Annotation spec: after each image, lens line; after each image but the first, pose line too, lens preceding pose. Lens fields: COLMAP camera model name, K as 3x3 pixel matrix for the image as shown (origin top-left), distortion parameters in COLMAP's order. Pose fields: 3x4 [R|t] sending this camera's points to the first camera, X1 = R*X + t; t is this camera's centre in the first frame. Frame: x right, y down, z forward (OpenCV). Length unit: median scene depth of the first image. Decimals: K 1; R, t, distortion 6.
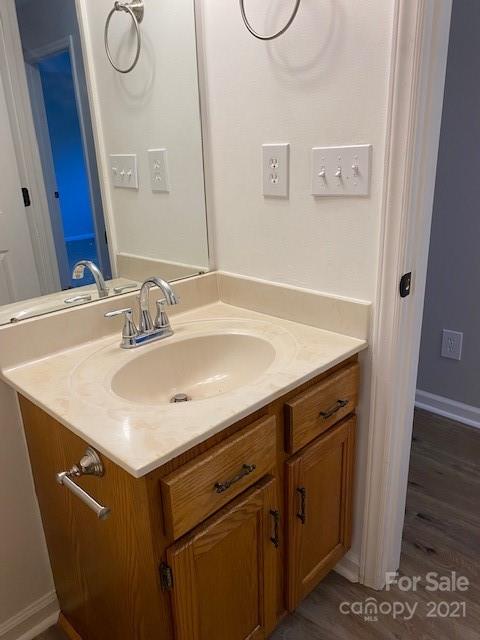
lens RADIAL K [[476.8, 0, 240.0], [0, 476.8, 320.0], [0, 0, 1]] dist [0.086176, -0.097245]
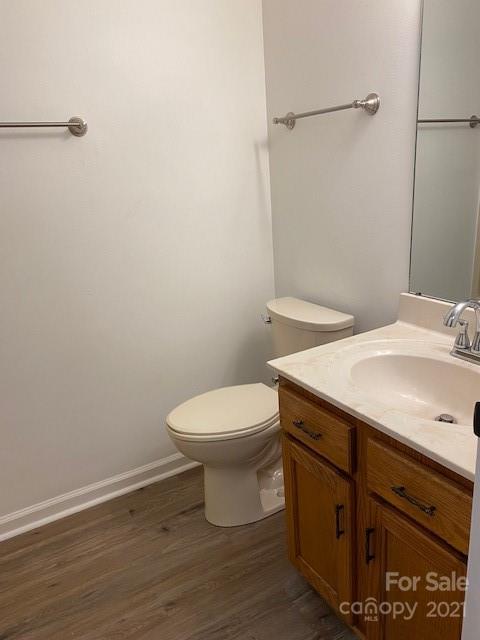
lens RADIAL K [[476.8, 0, 240.0], [0, 476.8, 320.0], [0, 0, 1]] dist [0.086176, -0.097245]
pose [[-0.269991, 0.328795, -0.904985, 0.965697], [-0.245539, 0.885305, 0.394899, -0.362334], [0.931029, 0.328828, -0.158292, 0.772774]]
